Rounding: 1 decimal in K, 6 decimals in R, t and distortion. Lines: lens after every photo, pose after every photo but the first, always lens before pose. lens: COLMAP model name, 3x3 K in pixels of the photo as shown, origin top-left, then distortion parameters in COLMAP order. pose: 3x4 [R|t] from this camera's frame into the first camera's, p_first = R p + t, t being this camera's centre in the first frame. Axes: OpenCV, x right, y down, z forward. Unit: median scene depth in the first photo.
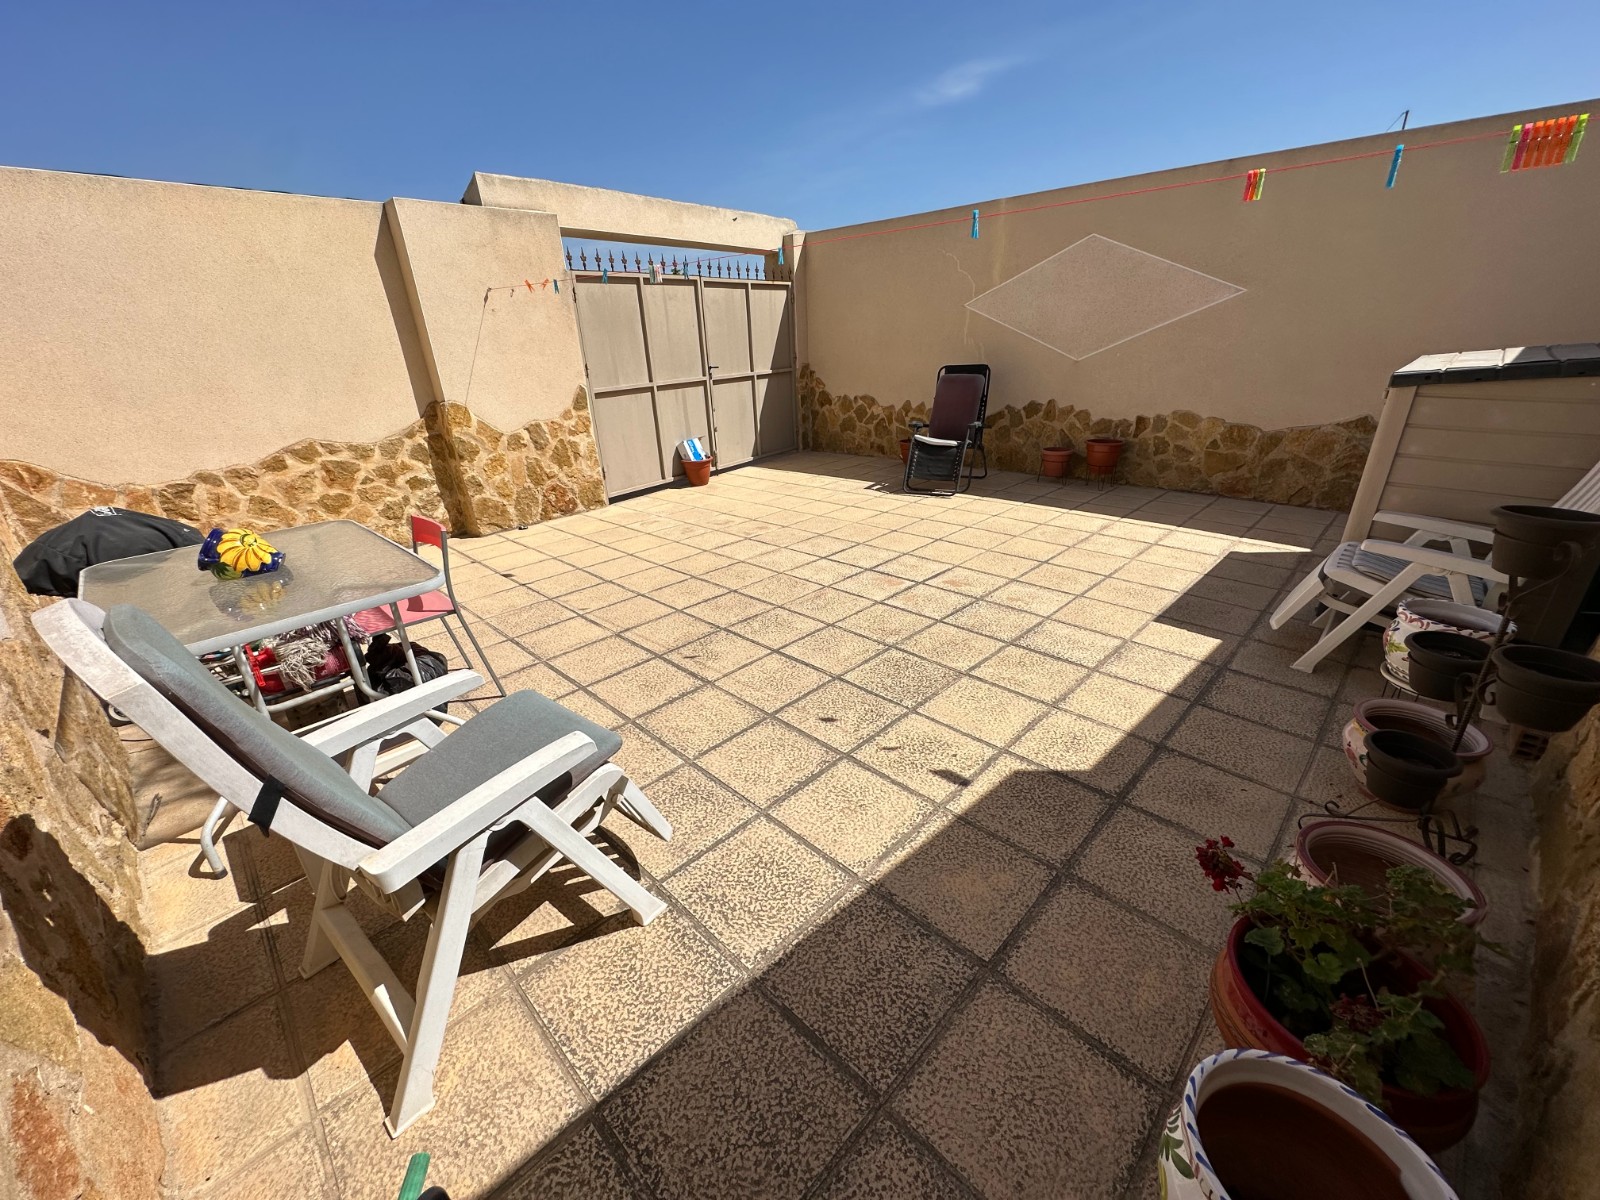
lens RADIAL K [[639.8, 0, 799.8], [0, 639.8, 597.7], [0, 0, 1]] dist [-0.002031, 0.000283]
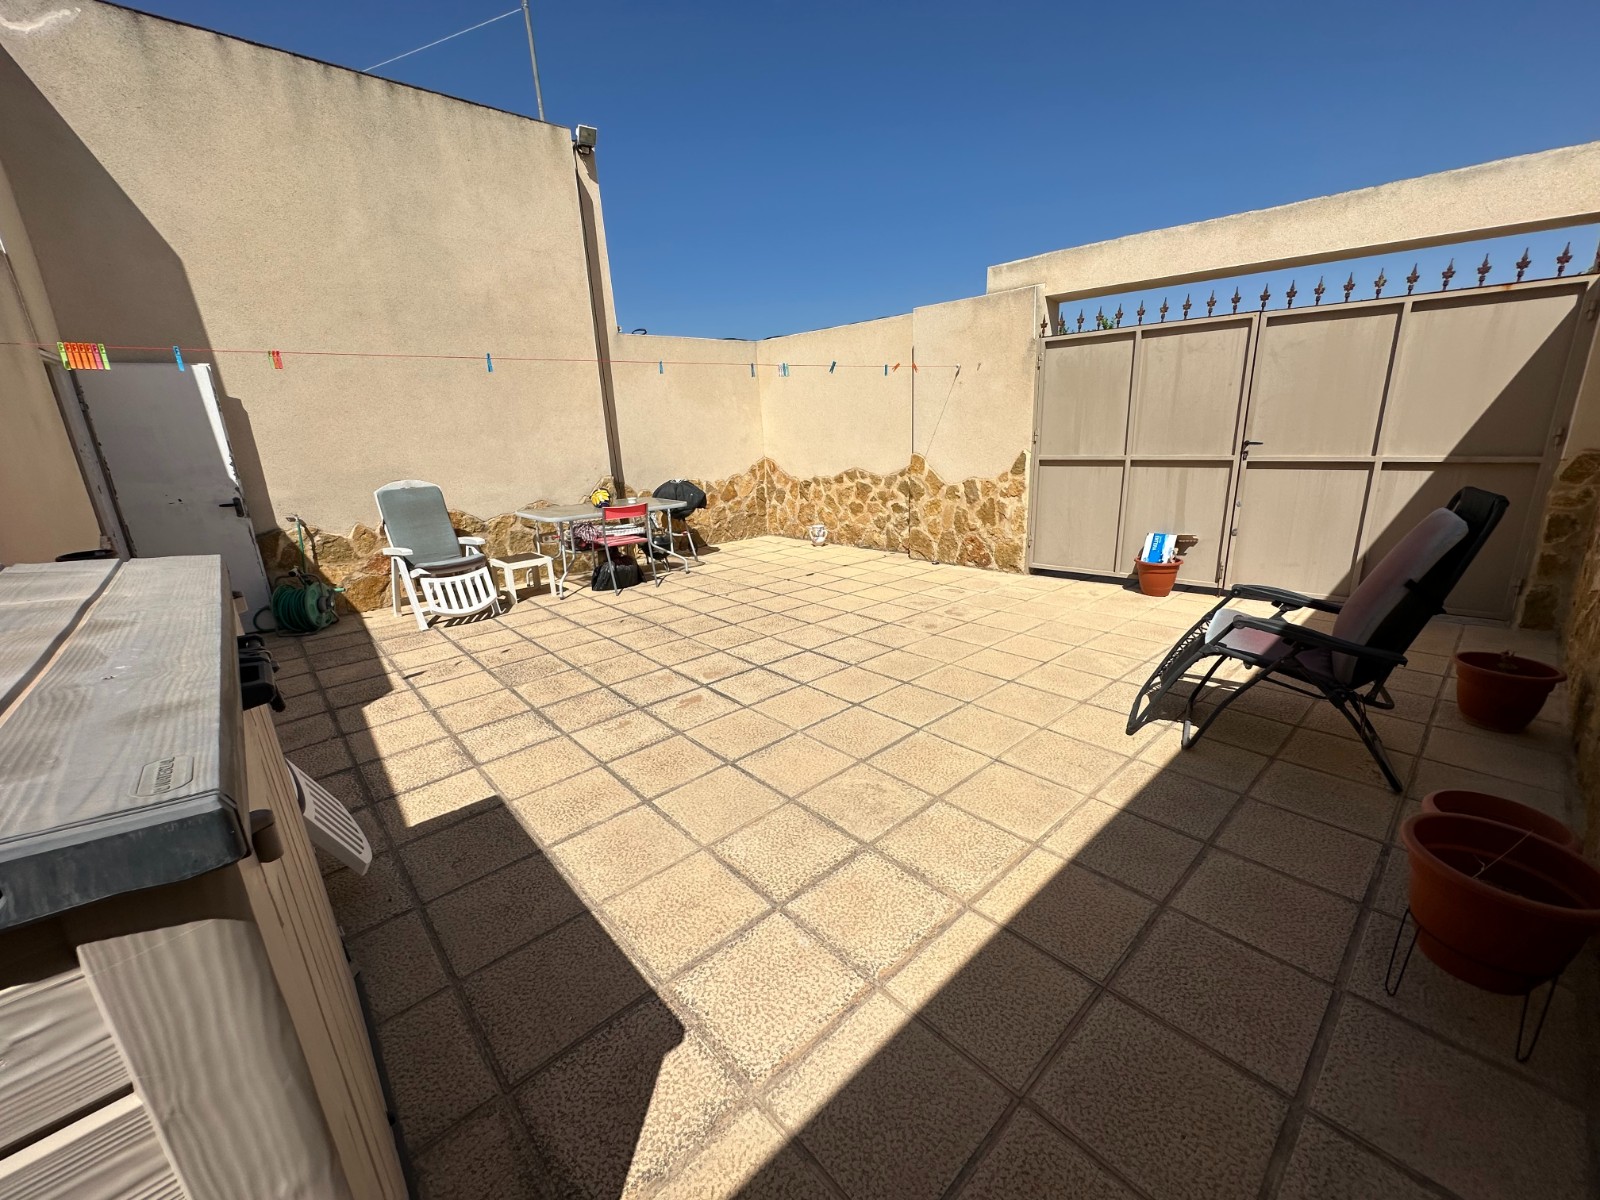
lens RADIAL K [[639.8, 0, 799.8], [0, 639.8, 597.7], [0, 0, 1]] dist [-0.002031, 0.000283]
pose [[-0.051798, 0.306117, -0.950584, 0.826106], [-0.339208, 0.889877, 0.305051, -0.376704], [0.939284, 0.338247, 0.057744, 0.831687]]
